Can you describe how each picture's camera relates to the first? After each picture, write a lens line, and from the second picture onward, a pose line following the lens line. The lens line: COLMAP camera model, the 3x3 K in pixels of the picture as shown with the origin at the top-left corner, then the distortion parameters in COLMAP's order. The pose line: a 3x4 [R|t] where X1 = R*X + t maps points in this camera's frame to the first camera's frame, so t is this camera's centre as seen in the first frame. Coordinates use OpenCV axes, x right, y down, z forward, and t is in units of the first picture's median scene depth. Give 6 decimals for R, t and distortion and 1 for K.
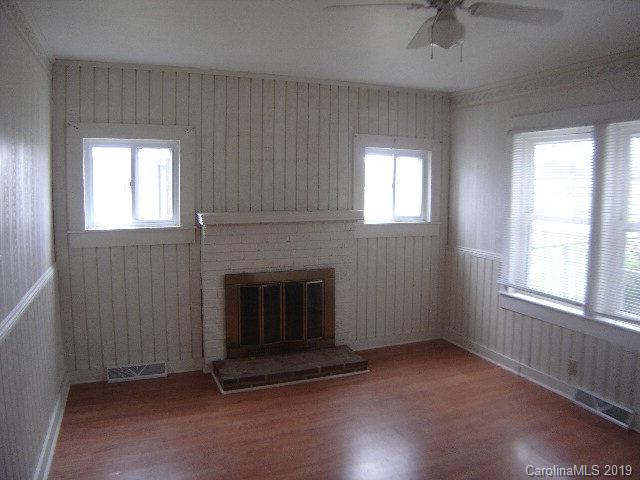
lens RADIAL K [[509.1, 0, 320.0], [0, 509.1, 240.0], [0, 0, 1]] dist [-0.085243, -0.001813]
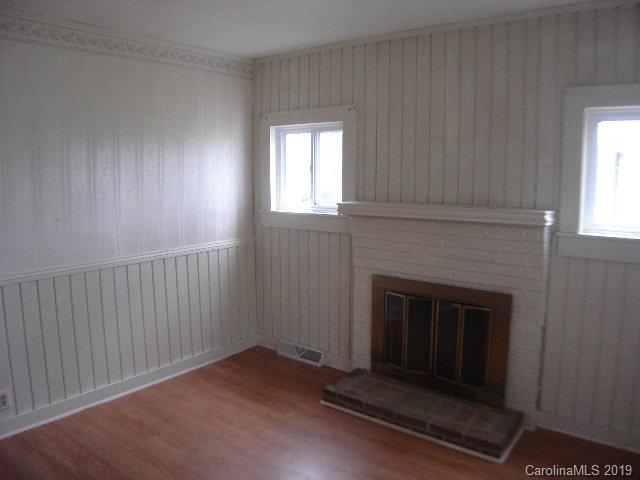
lens RADIAL K [[509.1, 0, 320.0], [0, 509.1, 240.0], [0, 0, 1]] dist [-0.085243, -0.001813]
pose [[0.502282, 0.119297, -0.856435, 0.505488], [-0.079510, 0.992613, 0.091635, -0.063248], [0.861041, 0.022069, 0.508057, 0.489309]]
